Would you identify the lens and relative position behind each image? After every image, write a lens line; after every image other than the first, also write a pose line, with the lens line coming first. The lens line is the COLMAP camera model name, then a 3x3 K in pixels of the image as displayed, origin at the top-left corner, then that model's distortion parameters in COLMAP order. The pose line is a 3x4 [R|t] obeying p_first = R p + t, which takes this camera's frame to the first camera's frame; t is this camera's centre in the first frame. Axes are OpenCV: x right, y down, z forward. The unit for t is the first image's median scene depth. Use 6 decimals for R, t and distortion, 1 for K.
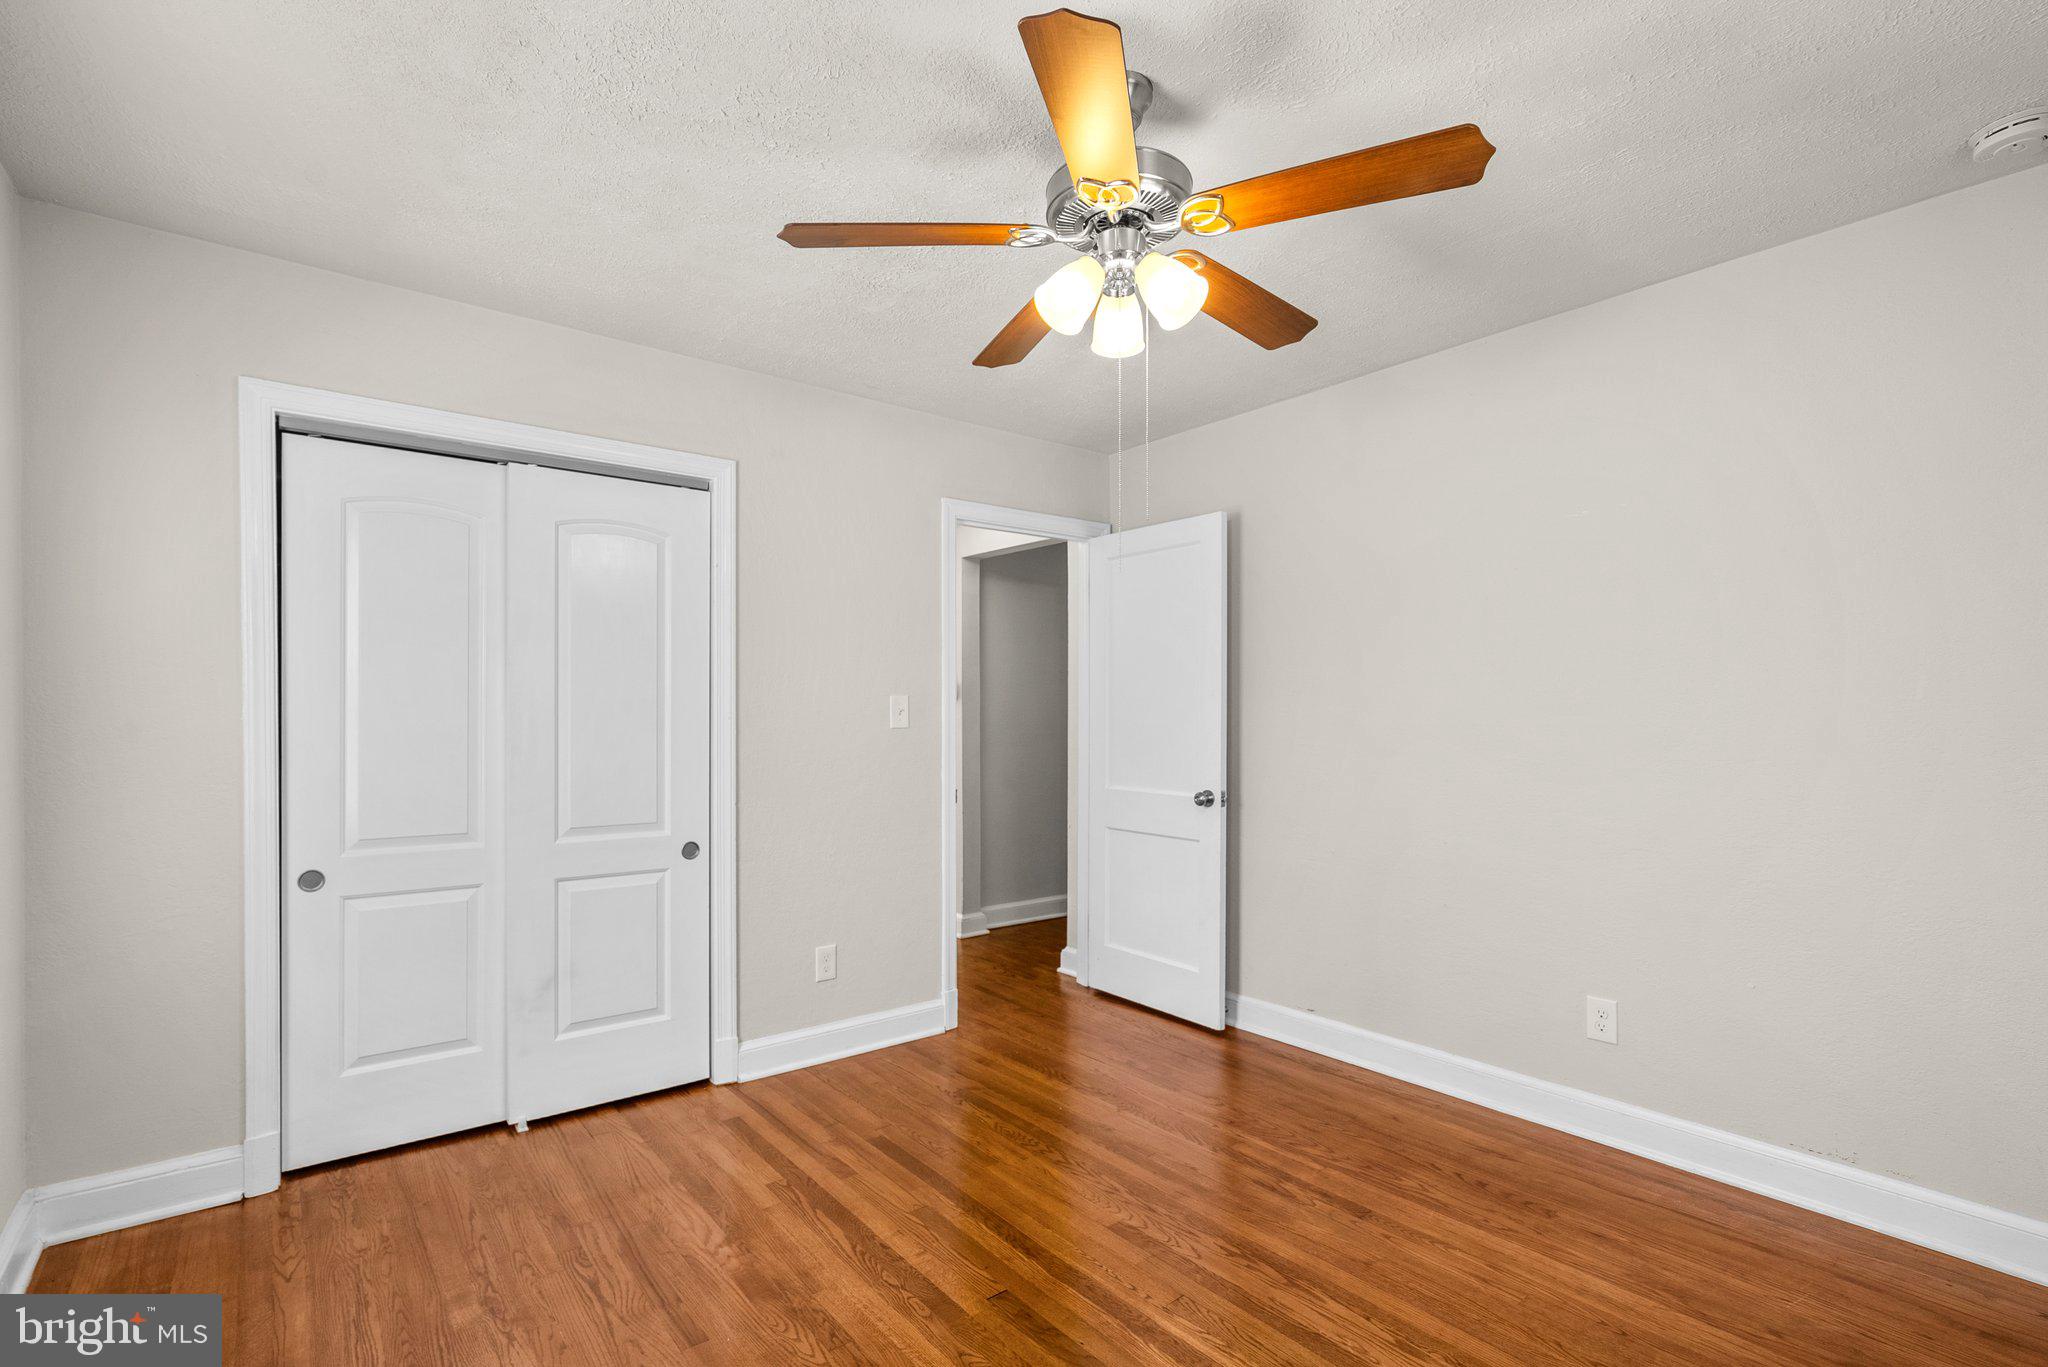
lens RADIAL K [[930.7, 0, 1016.6], [0, 930.7, 711.5], [0, 0, 1]] dist [-0.003295, -0.000244]
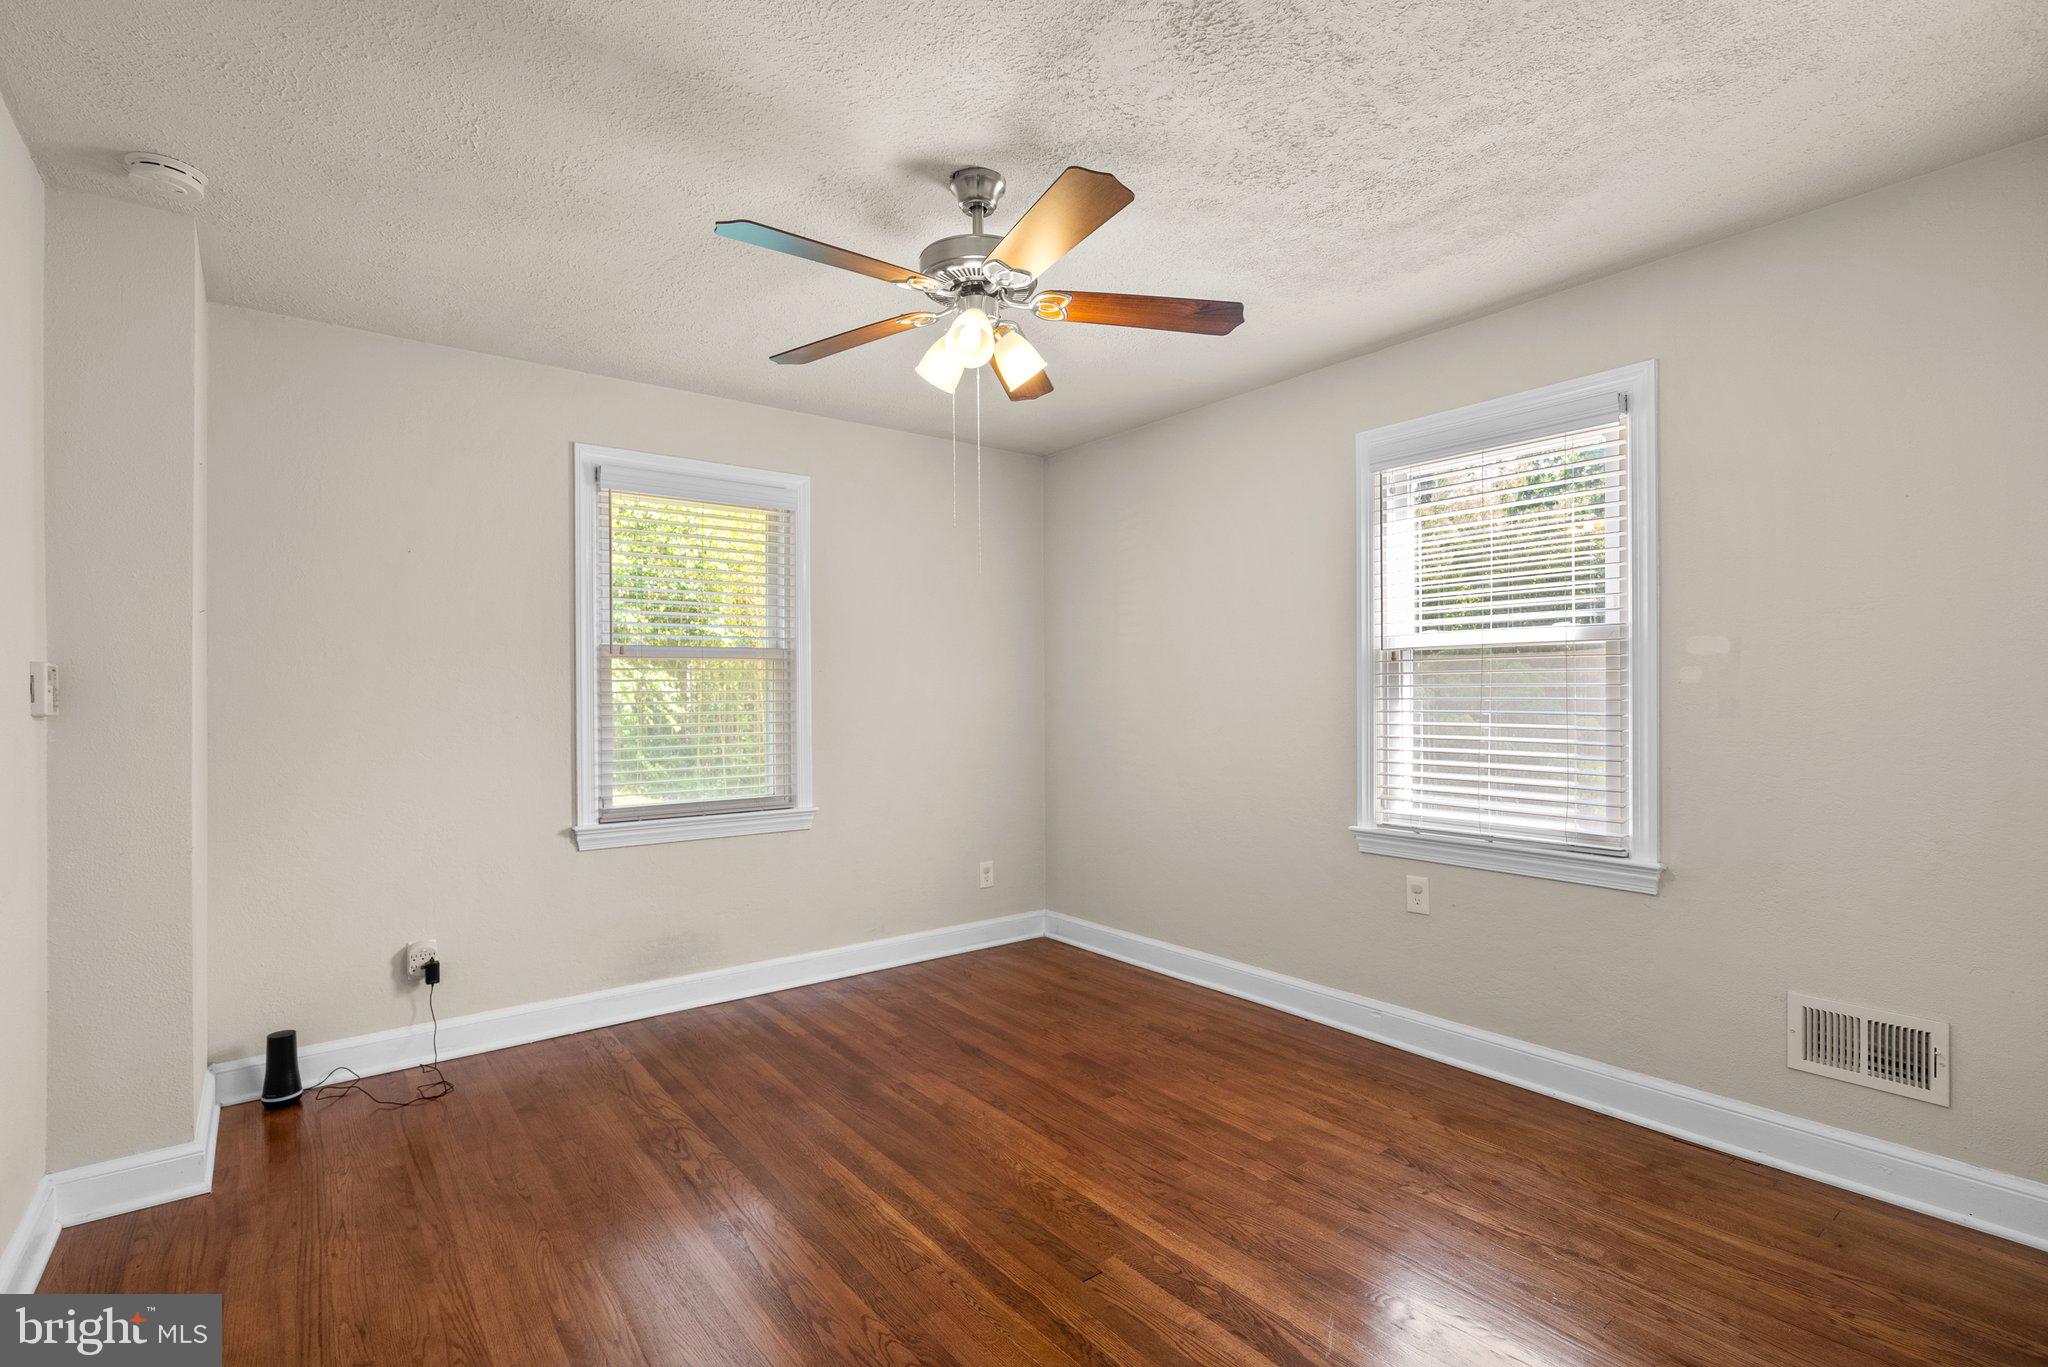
lens RADIAL K [[947.4, 0, 1024.5], [0, 947.4, 690.1], [0, 0, 1]] dist [-0.001271, -0.000082]
pose [[-0.999974, 0.007134, 0.000443, 0.036339], [0.007126, 0.999871, -0.014402, 0.015034], [-0.000546, -0.014398, -0.999896, 1.580350]]
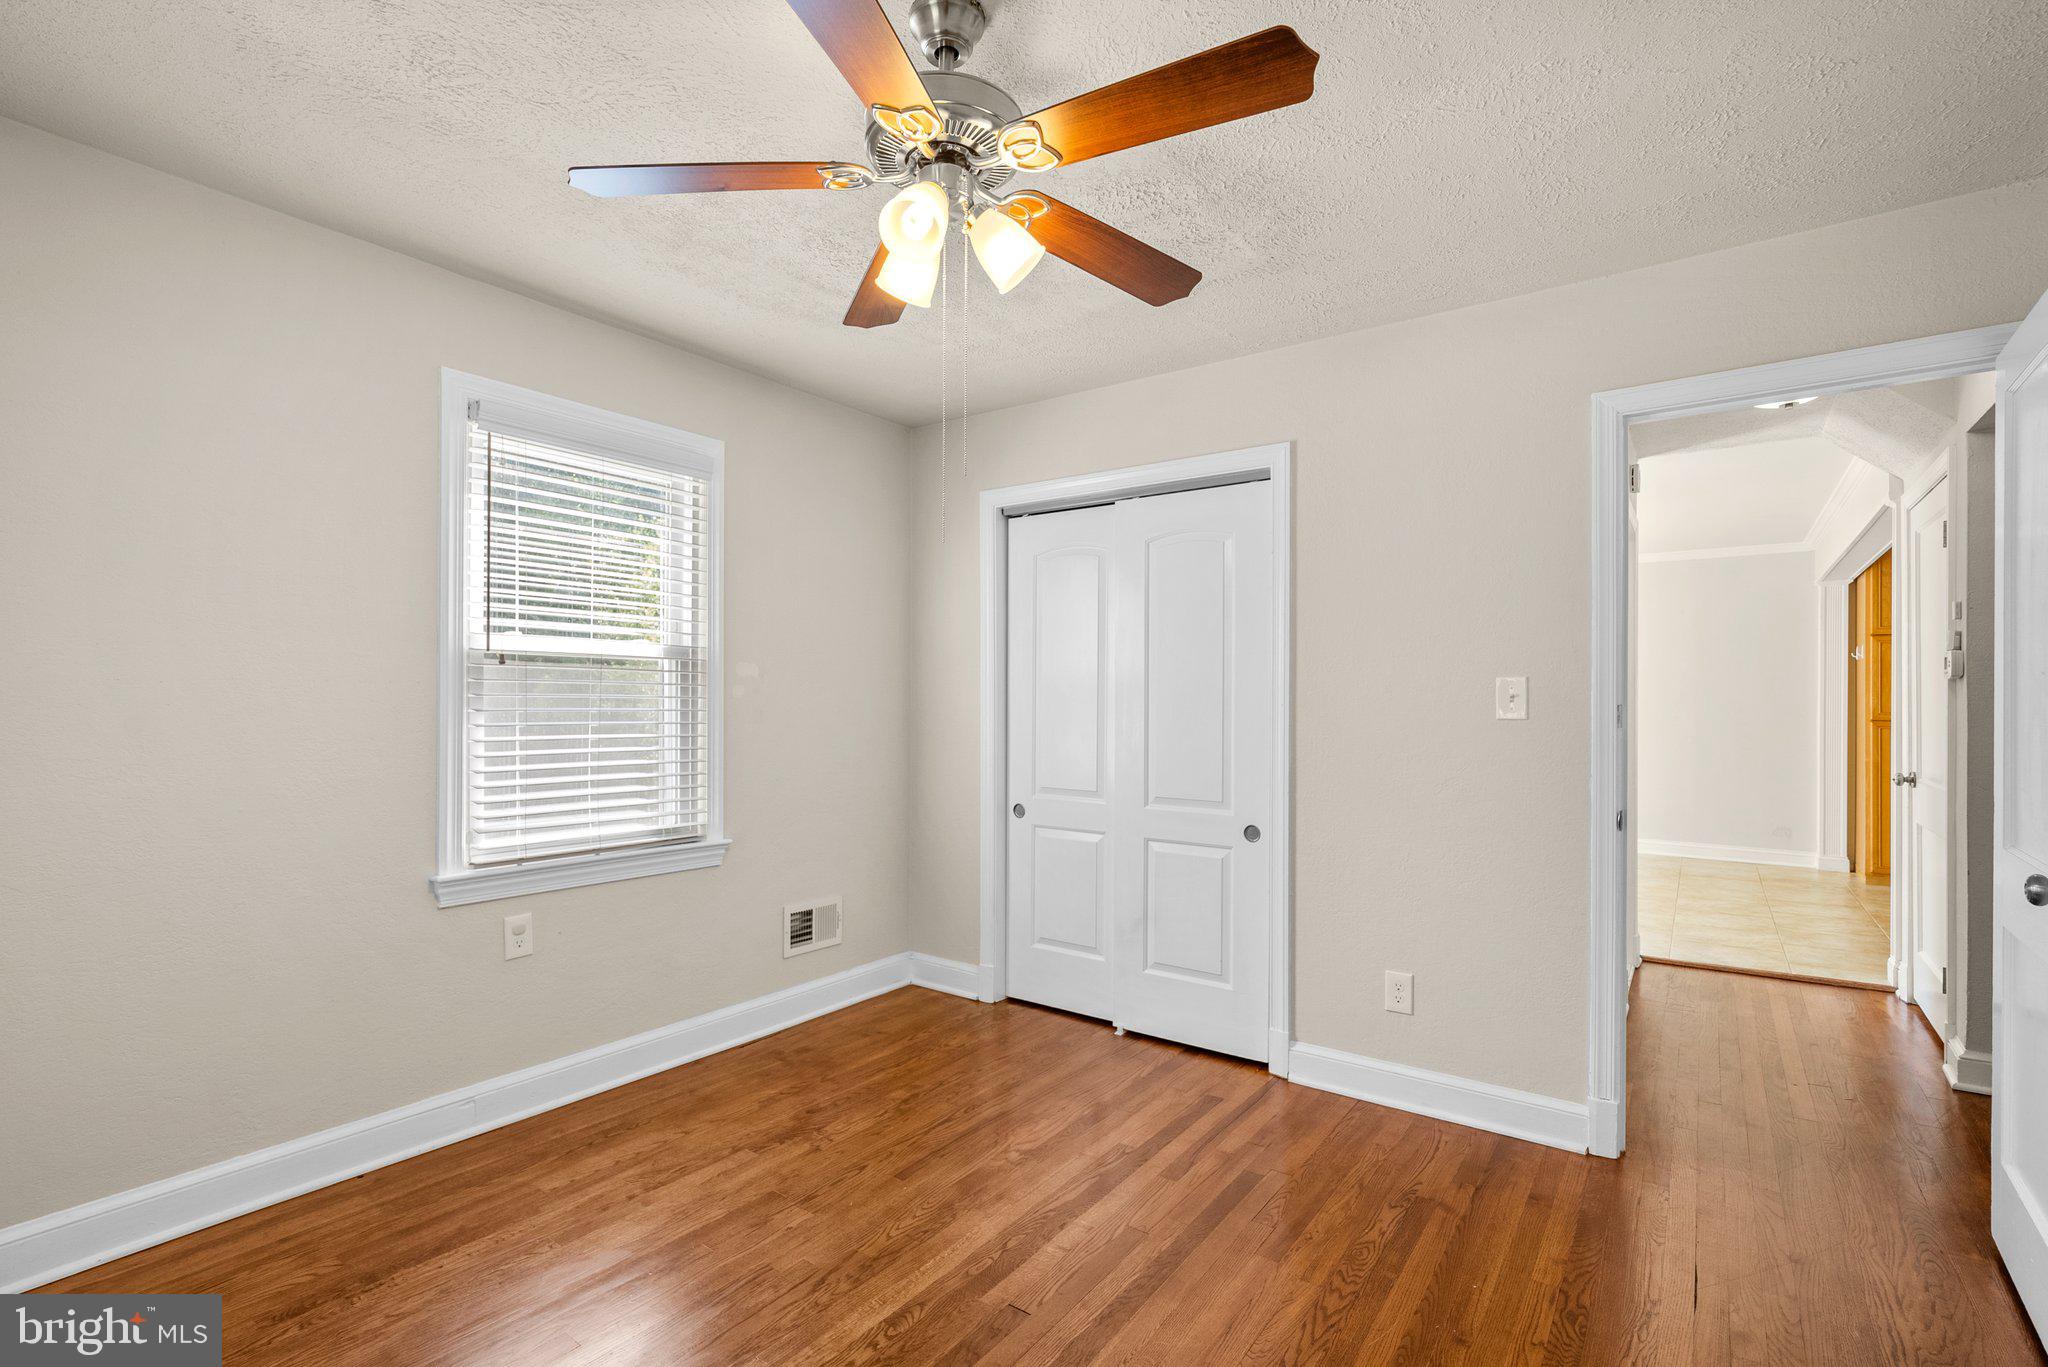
lens RADIAL K [[938.6, 0, 1016.8], [0, 938.6, 695.8], [0, 0, 1]] dist [-0.004280, -0.000328]
pose [[0.274274, -0.004199, -0.961642, 0.711270], [0.001686, 0.999991, -0.003886, 0.000946], [0.961650, -0.000556, 0.274278, 0.576209]]
